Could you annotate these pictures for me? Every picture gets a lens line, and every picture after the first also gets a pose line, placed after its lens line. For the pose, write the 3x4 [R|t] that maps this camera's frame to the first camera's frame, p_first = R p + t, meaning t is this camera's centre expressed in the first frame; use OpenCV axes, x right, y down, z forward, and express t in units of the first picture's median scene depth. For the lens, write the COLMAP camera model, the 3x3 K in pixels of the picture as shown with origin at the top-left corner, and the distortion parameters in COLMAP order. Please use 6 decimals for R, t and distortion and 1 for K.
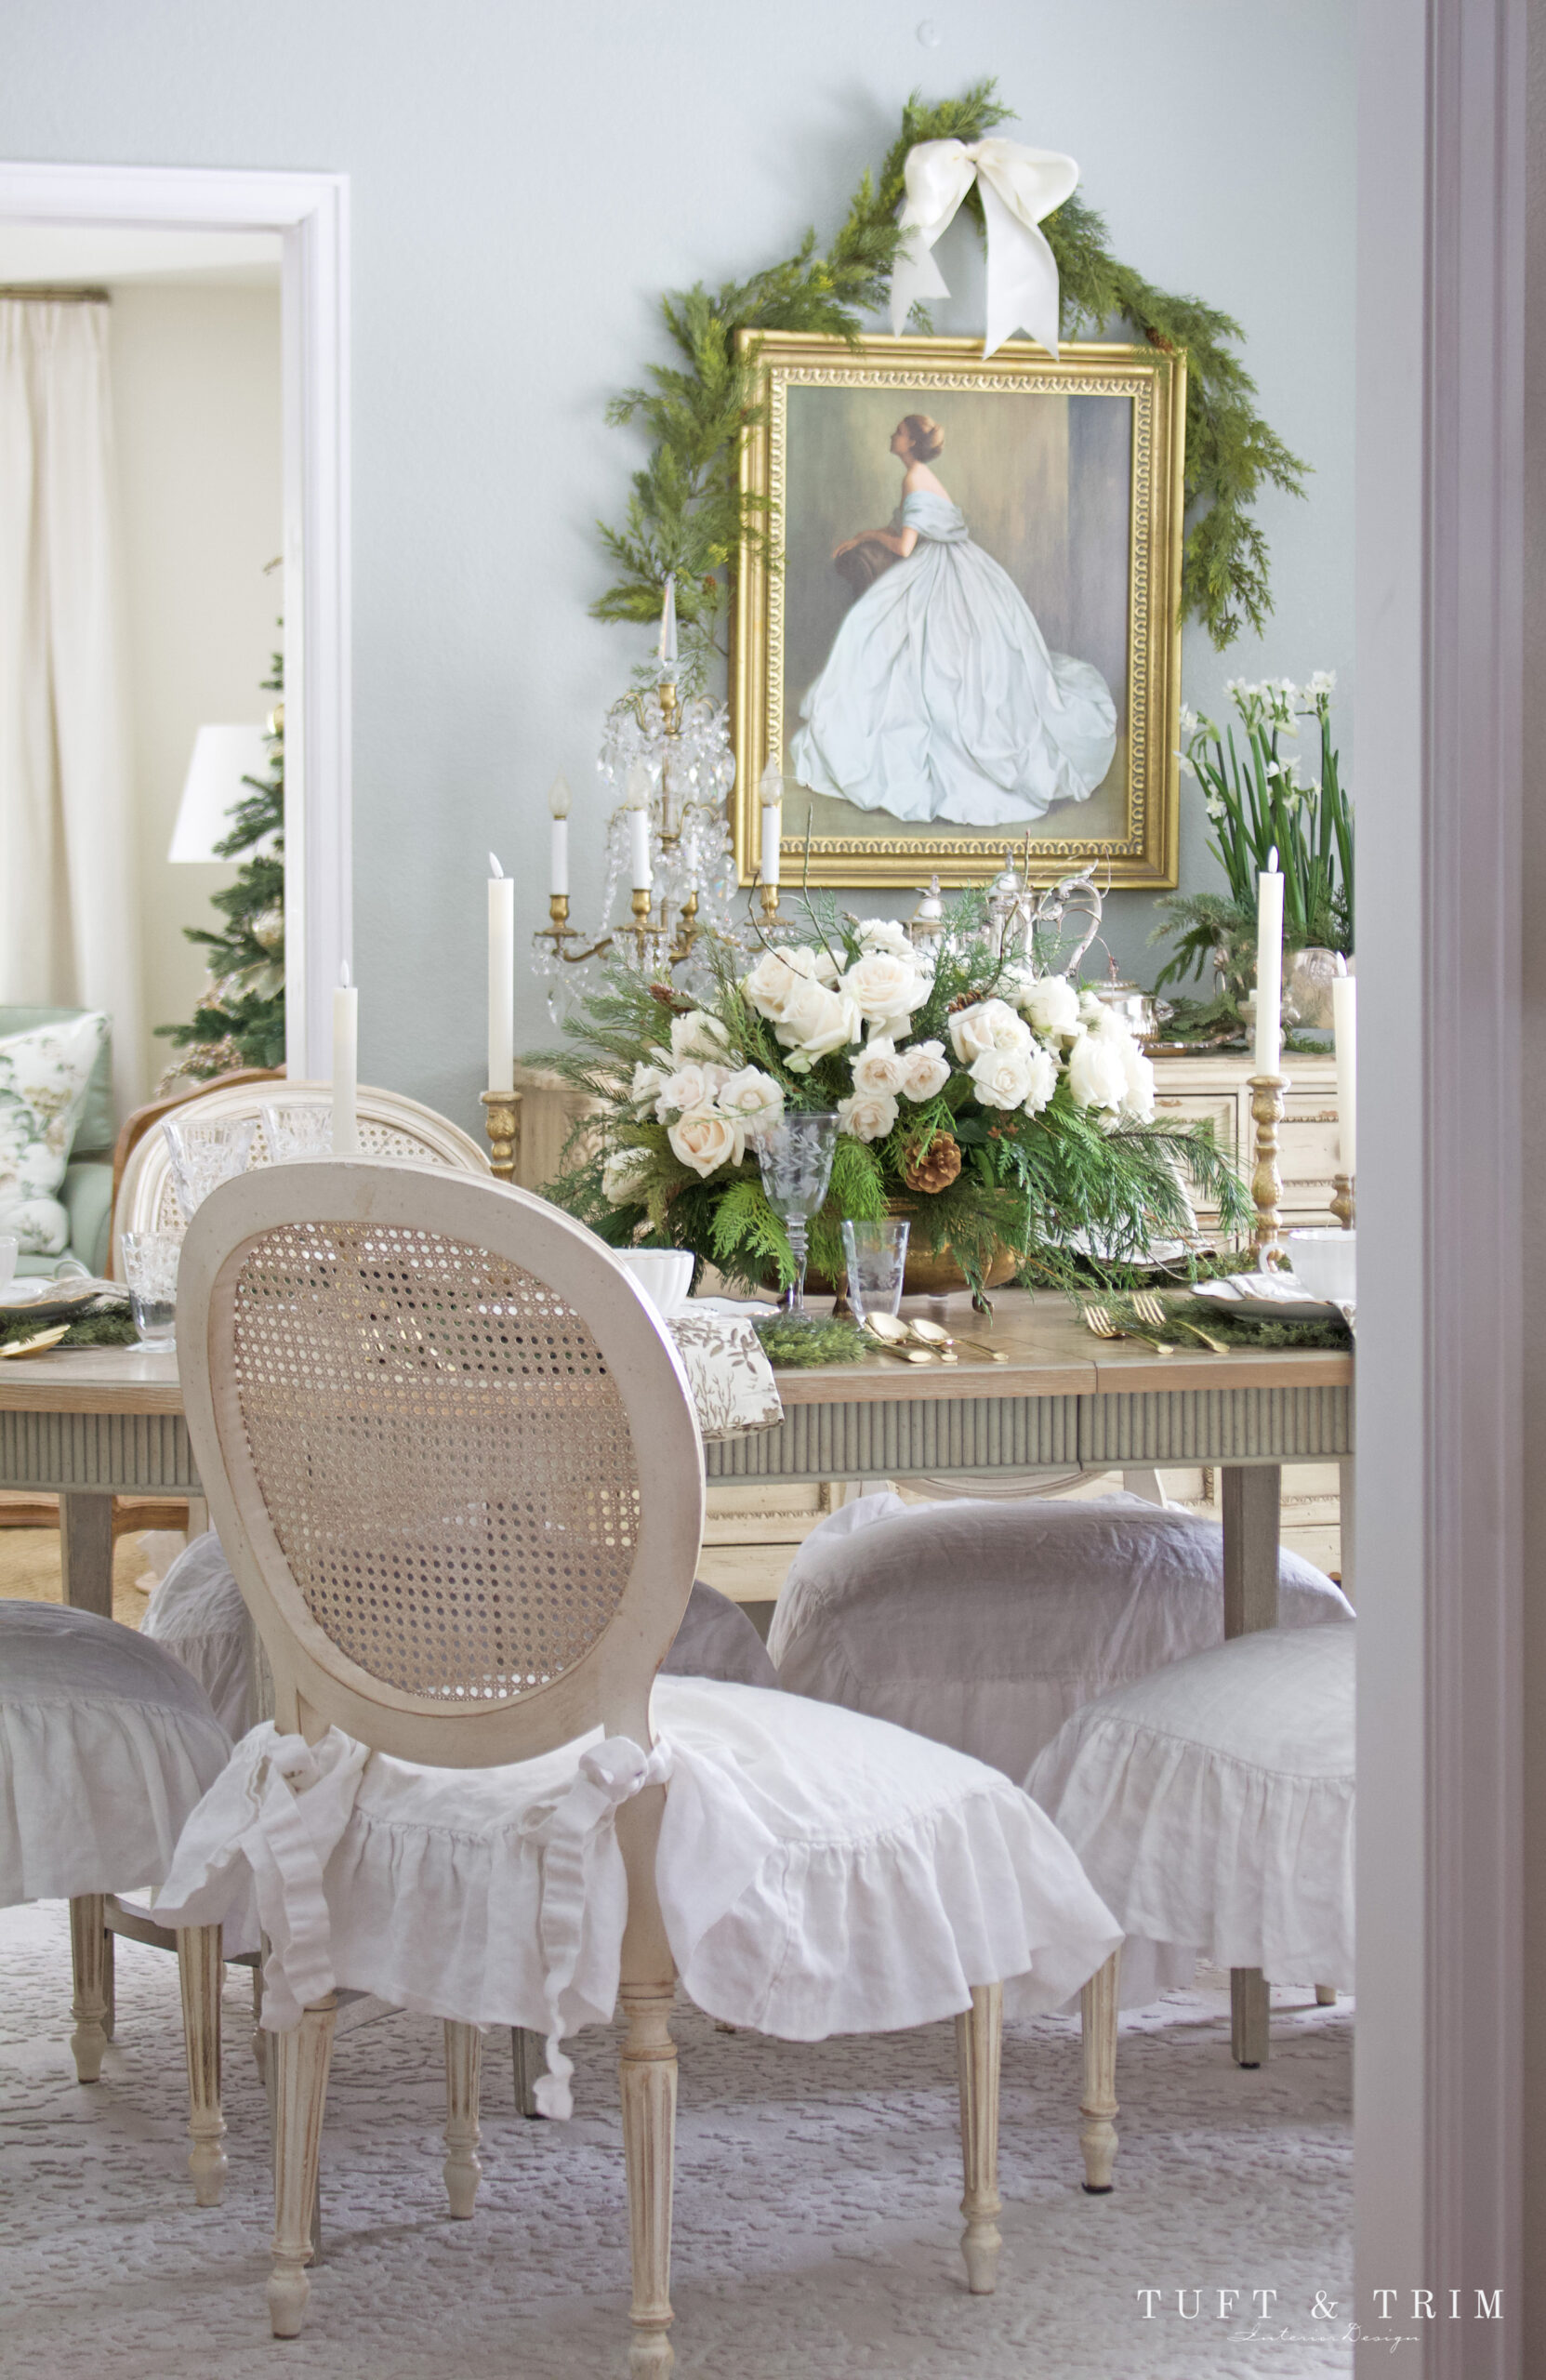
lens RADIAL K [[5234.1, 0, 750.2], [0, 5234.1, 1188.7], [0, 0, 1]] dist [-0.033463, 0.000000]
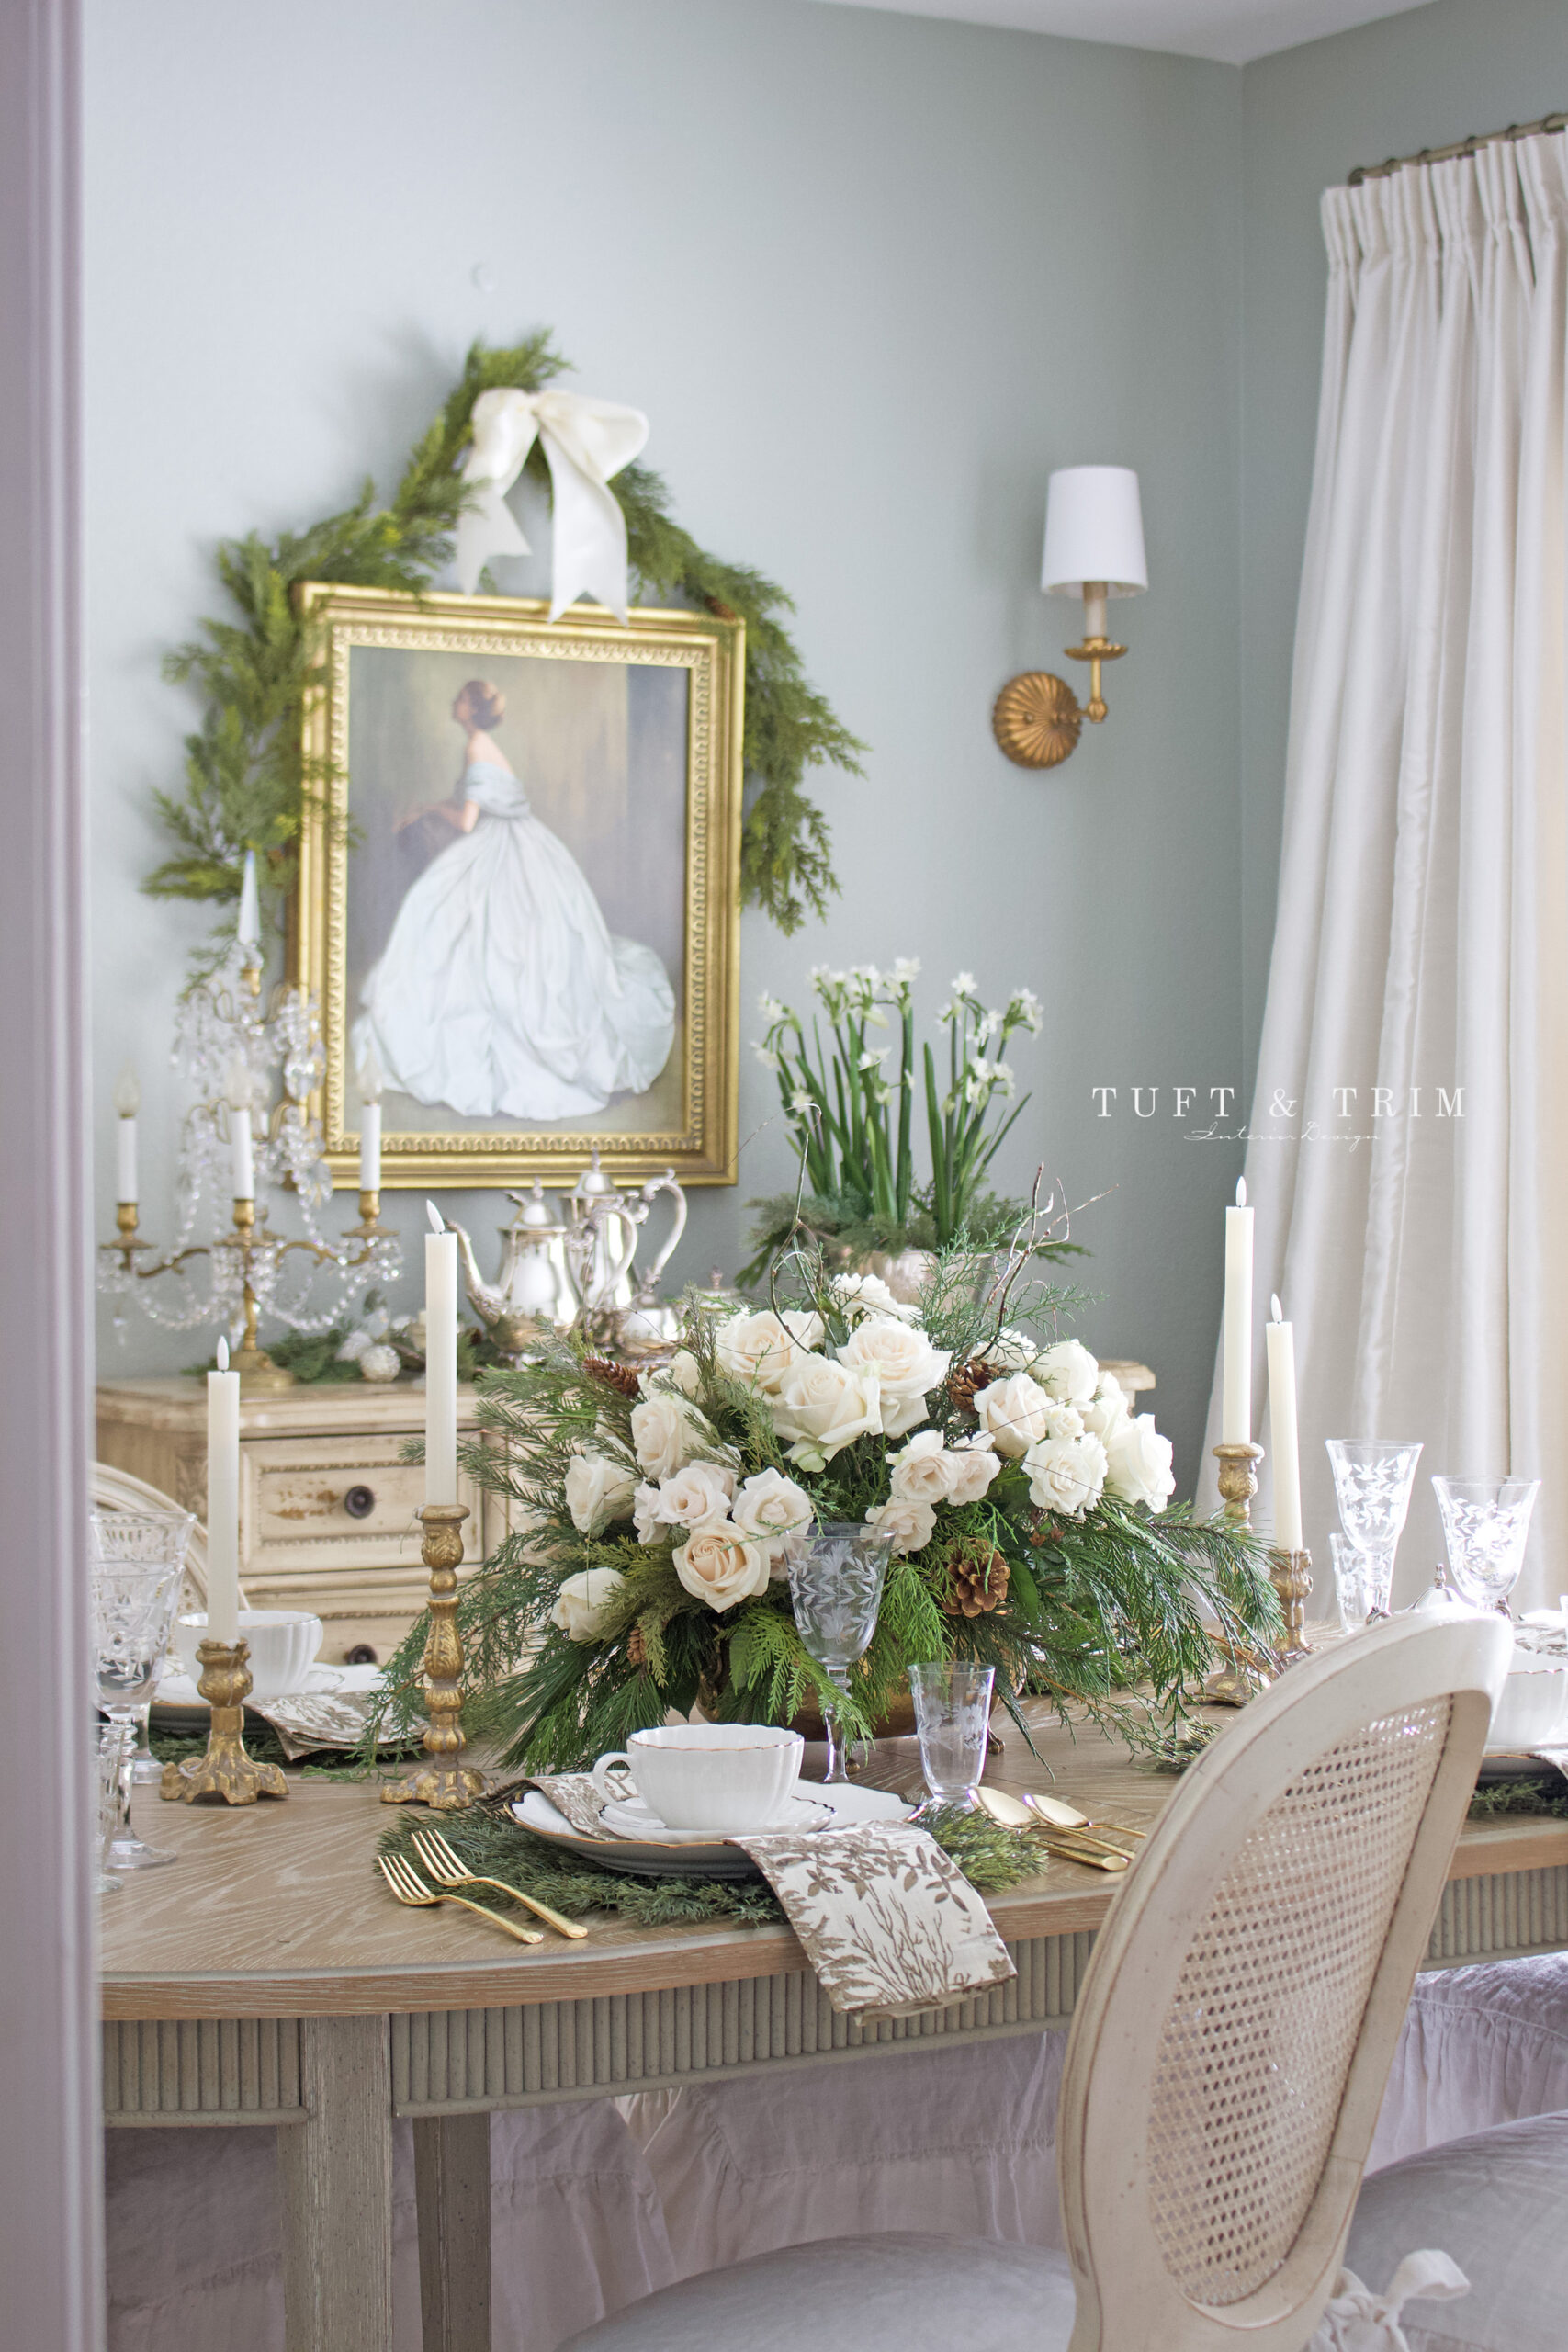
lens RADIAL K [[4214.2, 0, 734.3], [0, 4214.2, 1112.9], [0, 0, 1]] dist [-0.019960, 0.000000]
pose [[0.964274, -0.002159, 0.264897, -0.124192], [0.016547, 0.998505, -0.052096, -0.031405], [-0.264389, 0.054618, 0.962868, 0.271442]]
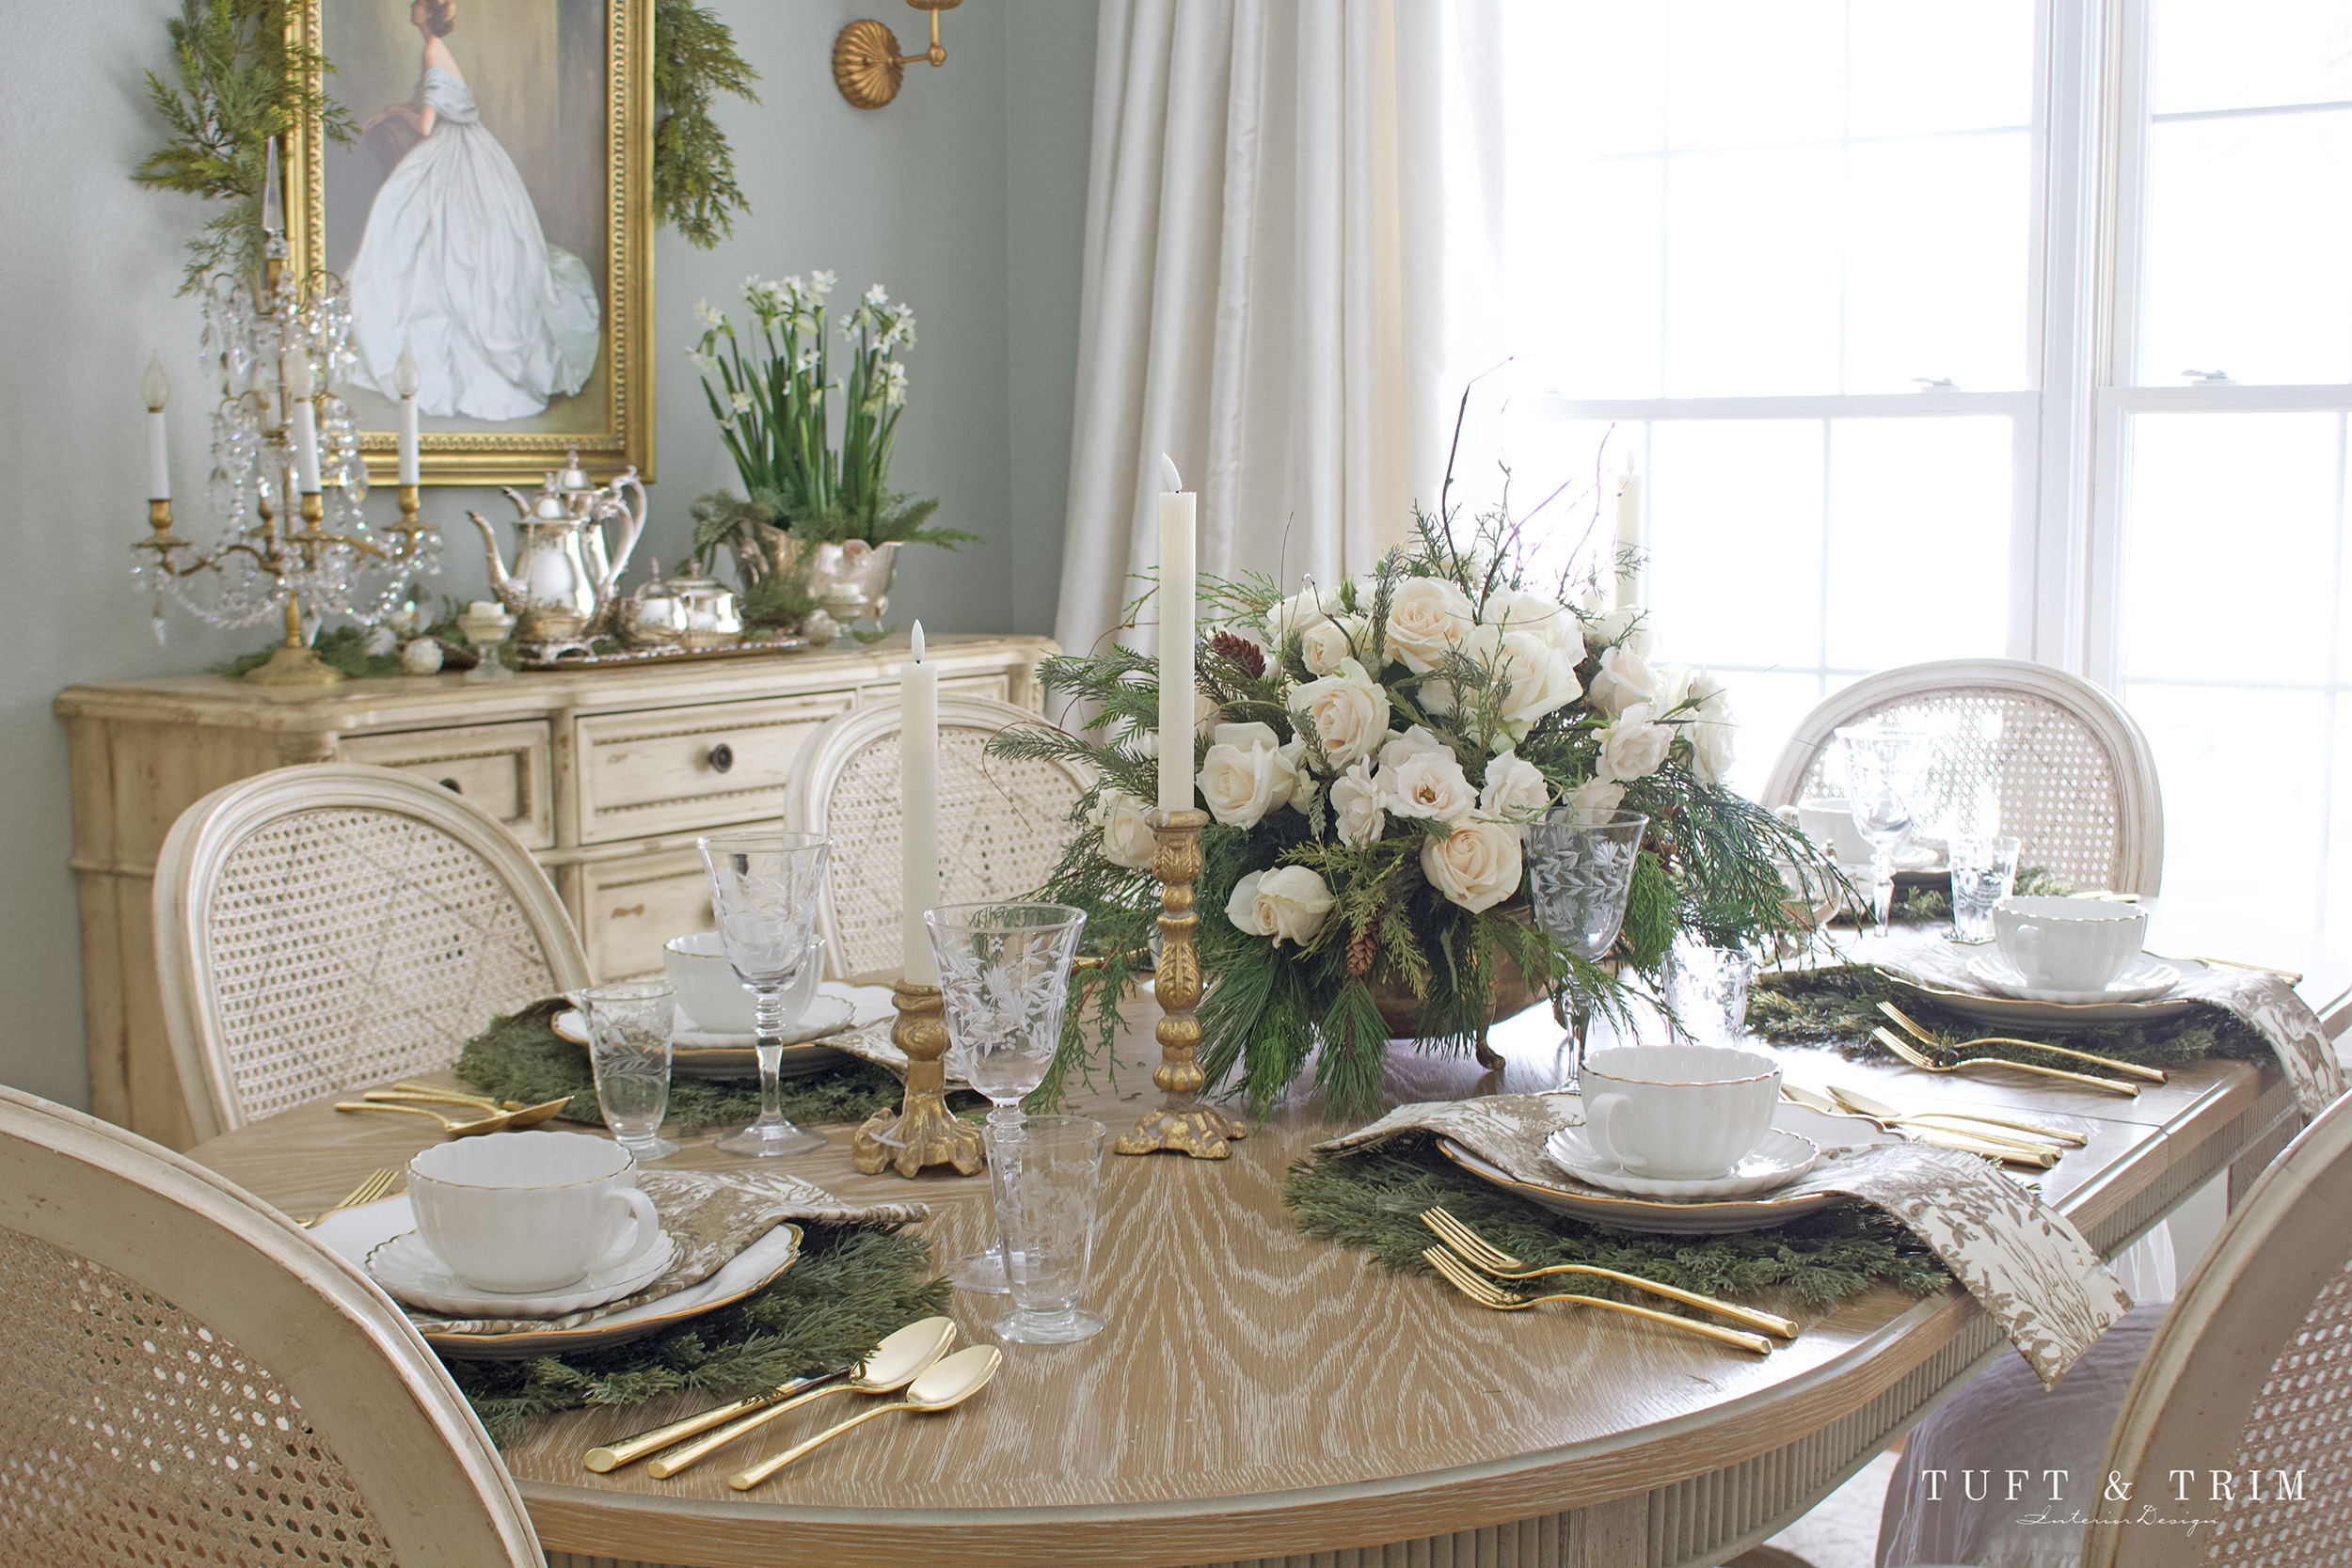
lens RADIAL K [[2909.2, 0, 1129.3], [0, 2909.2, 818.0], [0, 0, 1]] dist [-0.067311, 0.000000]
pose [[0.783557, -0.079176, 0.616254, -0.204706], [0.039193, 0.996171, 0.078154, -0.033759], [-0.620082, -0.037085, 0.783660, 0.510740]]
